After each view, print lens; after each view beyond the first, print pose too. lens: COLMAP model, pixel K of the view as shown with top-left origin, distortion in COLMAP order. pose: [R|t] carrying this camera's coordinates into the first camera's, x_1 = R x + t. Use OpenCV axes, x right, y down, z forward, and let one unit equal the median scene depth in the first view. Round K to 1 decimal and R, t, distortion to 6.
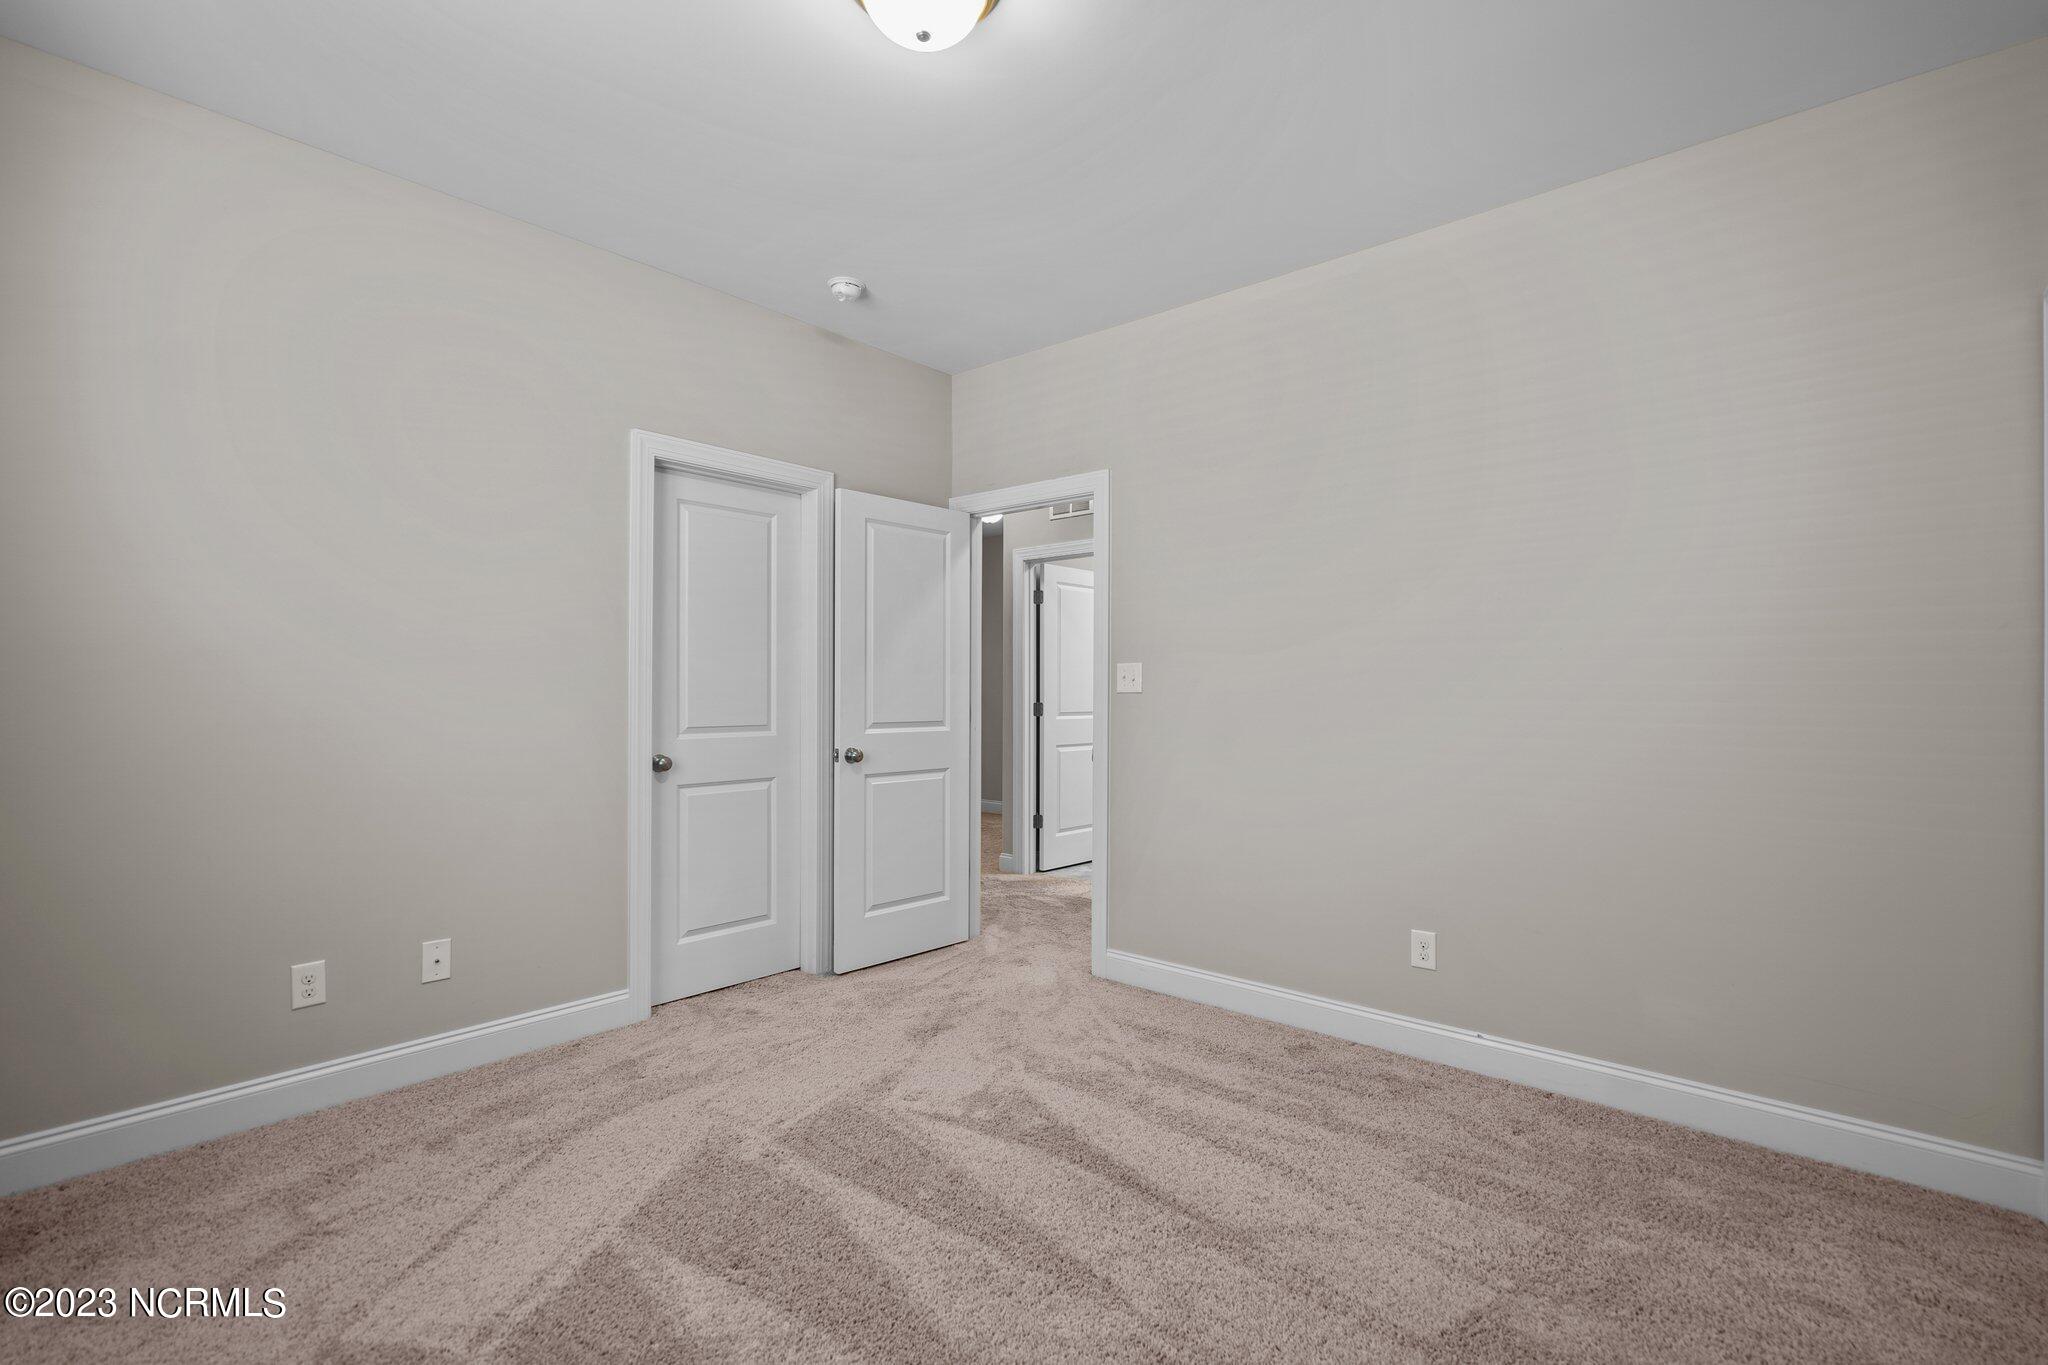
lens RADIAL K [[939.4, 0, 1020.8], [0, 939.4, 690.6], [0, 0, 1]] dist [-0.006673, 0.004826]
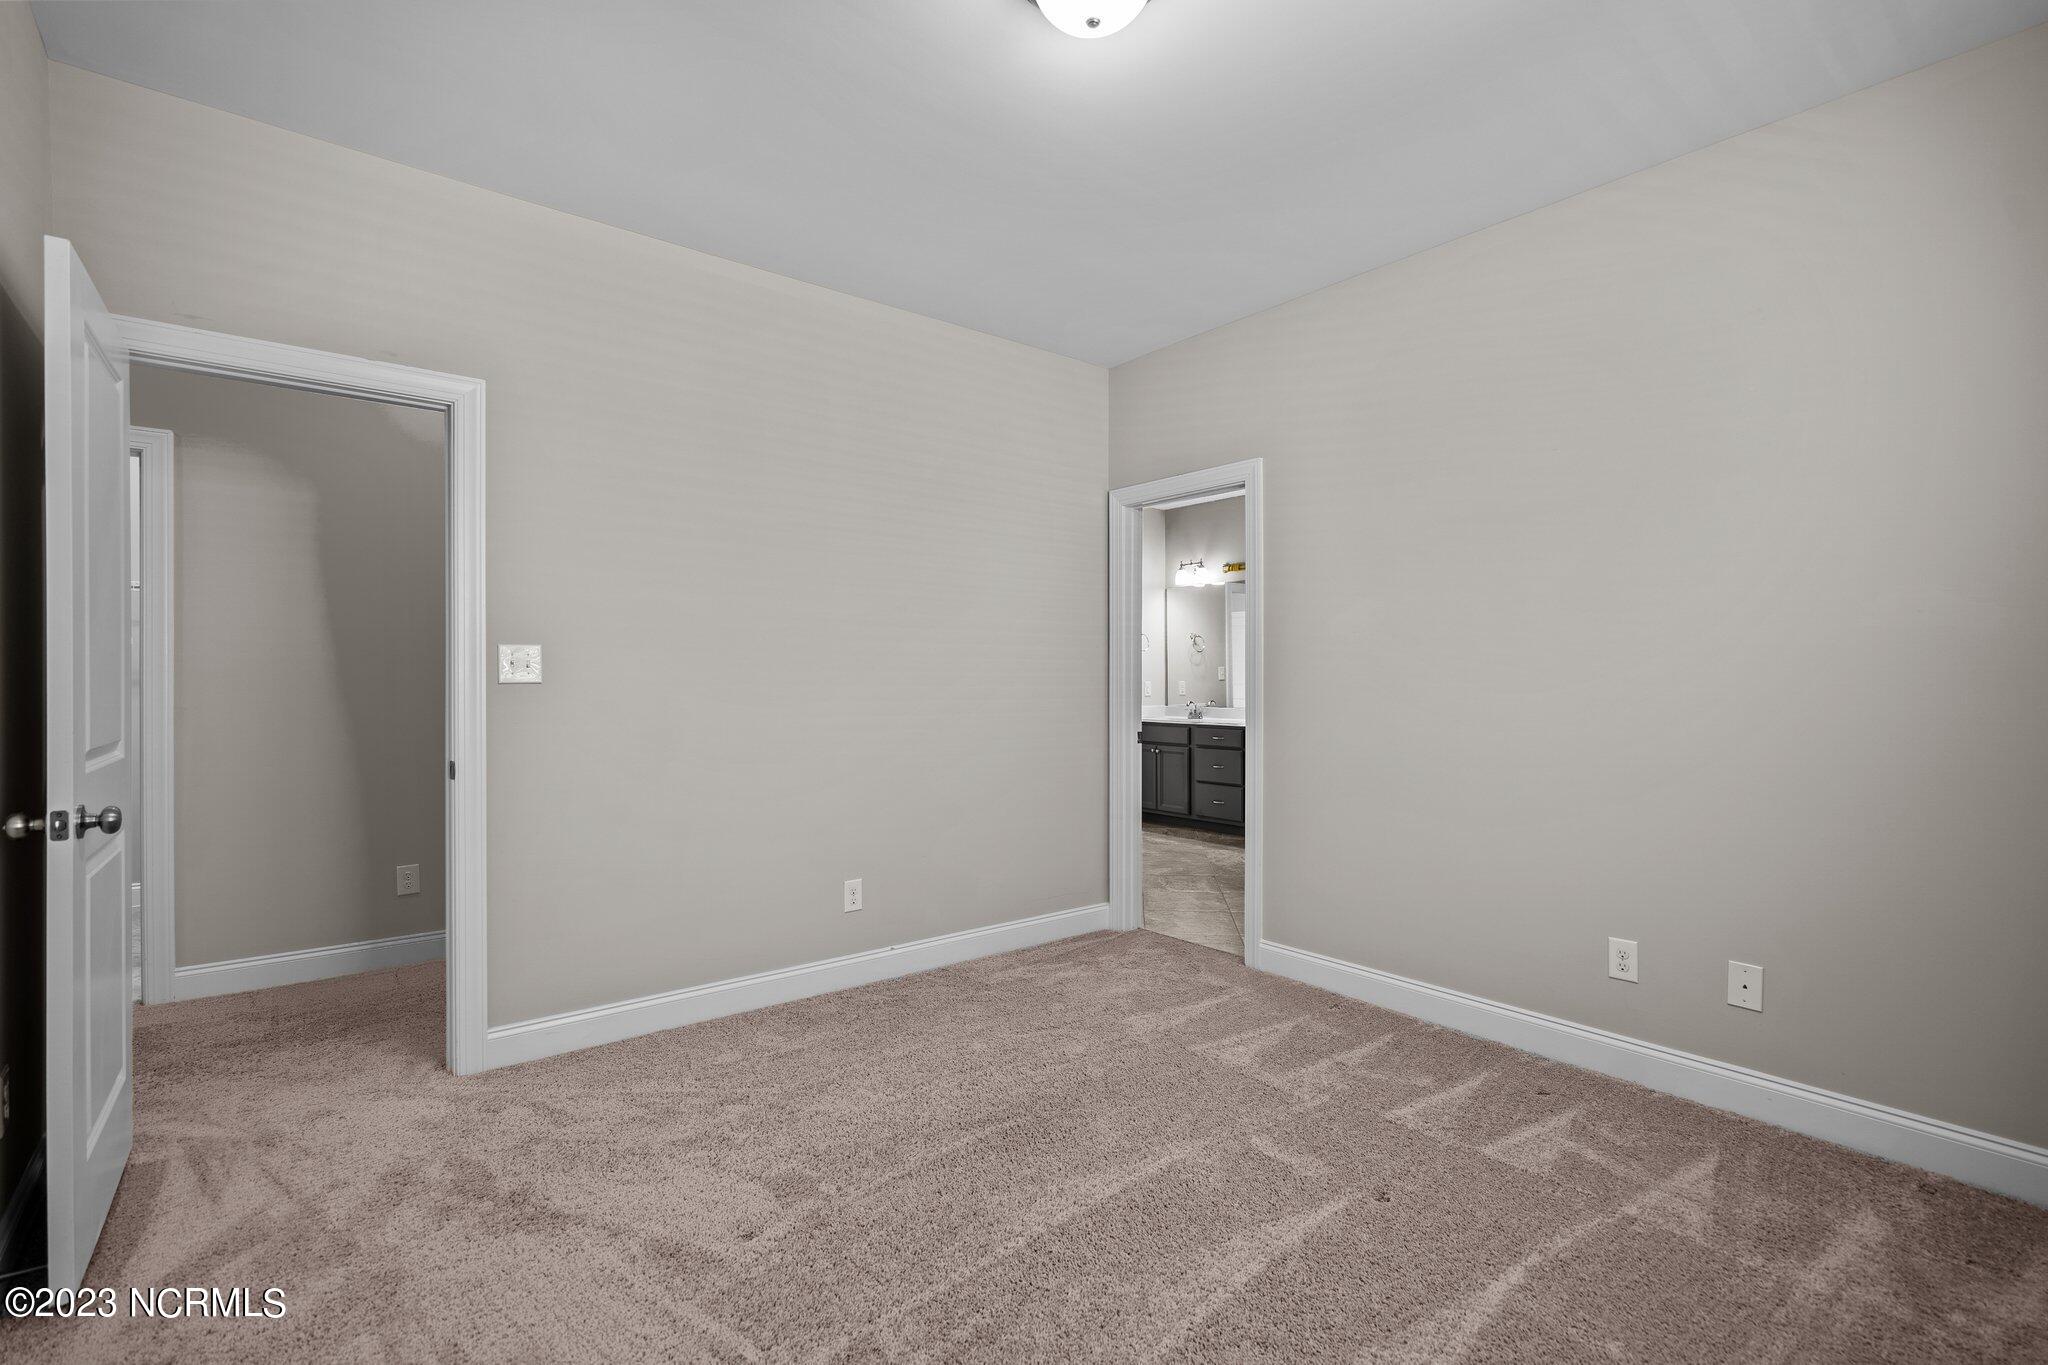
lens RADIAL K [[939.4, 0, 1016.6], [0, 939.4, 675.0], [0, 0, 1]] dist [-0.006673, 0.004826]
pose [[0.185237, -0.004855, 0.982682, -0.604597], [0.000514, 0.999988, 0.004843, -0.008579], [-0.982694, -0.000392, 0.185237, 0.493296]]
